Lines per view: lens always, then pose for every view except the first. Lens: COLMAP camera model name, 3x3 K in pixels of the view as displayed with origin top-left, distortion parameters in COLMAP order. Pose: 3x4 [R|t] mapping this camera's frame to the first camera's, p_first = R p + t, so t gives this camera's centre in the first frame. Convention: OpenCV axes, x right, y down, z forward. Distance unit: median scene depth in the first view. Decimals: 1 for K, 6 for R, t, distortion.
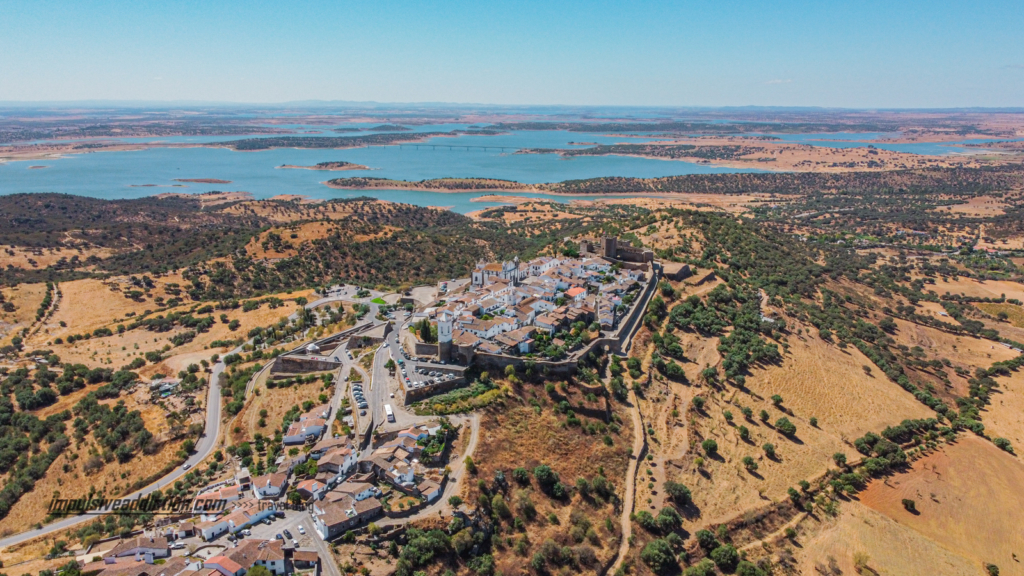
lens RADIAL K [[763.7, 0, 511.0], [0, 763.7, 286.7], [0, 0, 1]] dist [-0.013471, 0.001373]
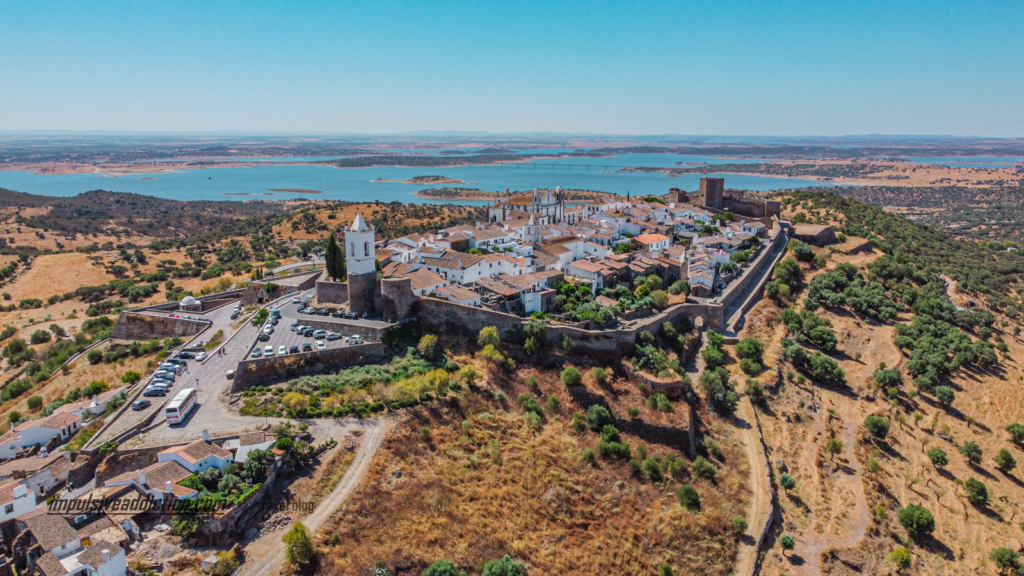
lens RADIAL K [[763.7, 0, 515.3], [0, 763.7, 289.8], [0, 0, 1]] dist [-0.013471, 0.001373]
pose [[0.990985, 0.026422, -0.131343, 0.052988], [-0.030932, 0.998996, -0.032418, 0.064070], [0.130355, 0.036189, 0.990807, 0.353085]]
